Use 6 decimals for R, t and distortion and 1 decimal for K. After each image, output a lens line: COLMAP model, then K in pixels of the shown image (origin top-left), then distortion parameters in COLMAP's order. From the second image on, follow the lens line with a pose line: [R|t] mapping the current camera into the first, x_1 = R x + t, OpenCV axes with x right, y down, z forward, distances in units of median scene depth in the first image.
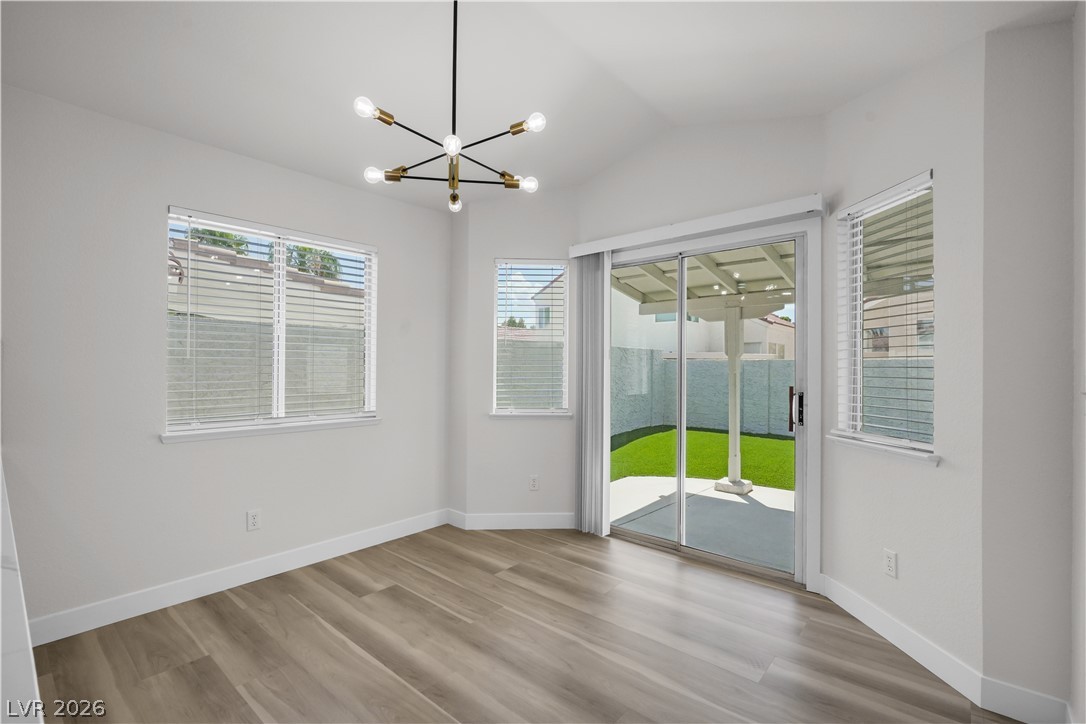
lens RADIAL K [[490.9, 0, 543.0], [0, 490.9, 362.0], [0, 0, 1]] dist [-0.003278, -0.000132]
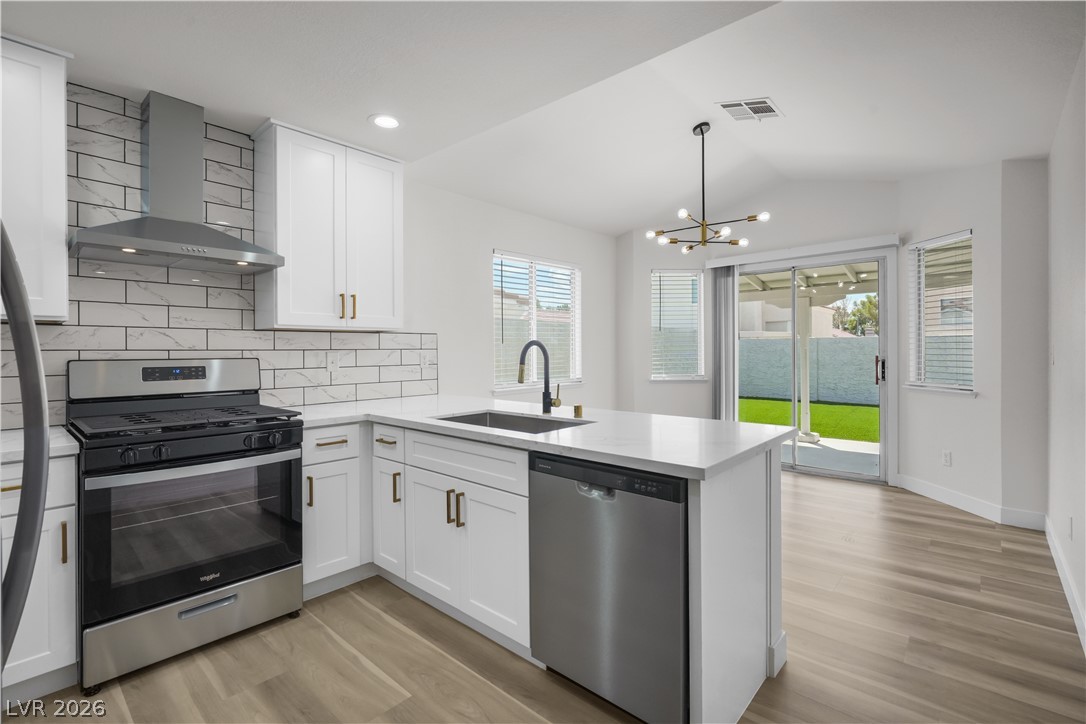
lens RADIAL K [[499.6, 0, 542.7], [0, 499.6, 349.1], [0, 0, 1]] dist [-0.005859, -0.000258]
pose [[0.999809, -0.014585, -0.013007, -0.528430], [0.014750, 0.999811, 0.012695, -0.006825], [0.012820, -0.012885, 0.999835, -0.588109]]
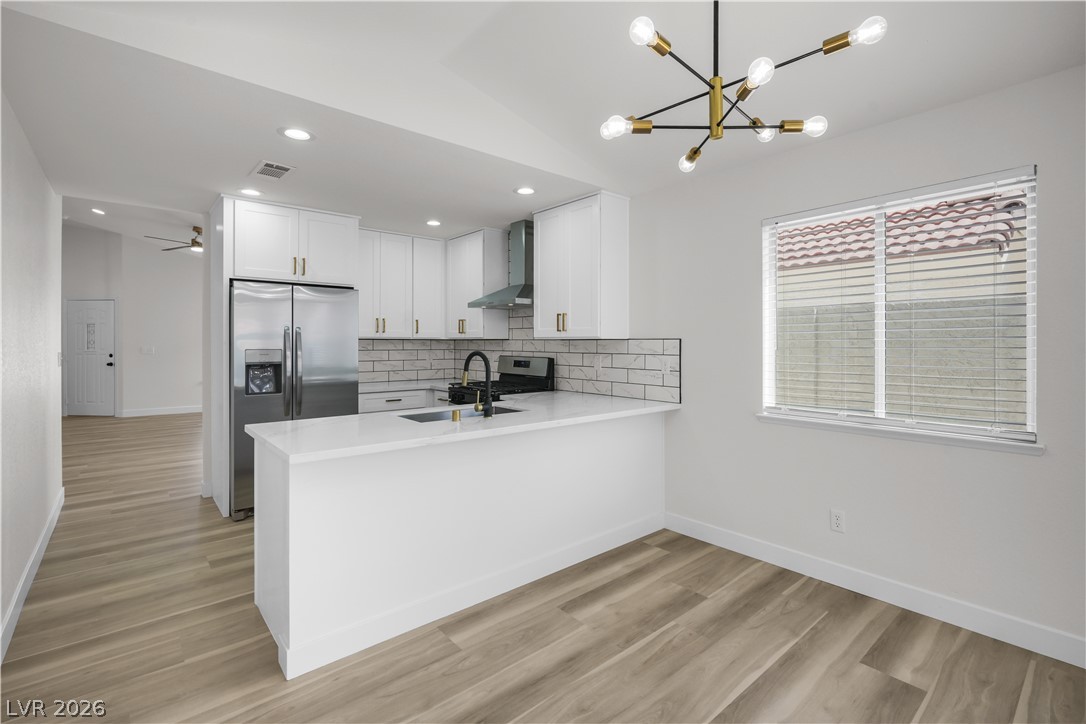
lens RADIAL K [[490.3, 0, 539.1], [0, 490.3, 343.2], [0, 0, 1]] dist [-0.000410, 0.000022]
pose [[-0.151938, -0.008349, -0.988355, 0.434059], [0.010136, 0.999899, -0.010005, -0.015378], [0.988338, -0.011538, -0.151838, 0.583106]]
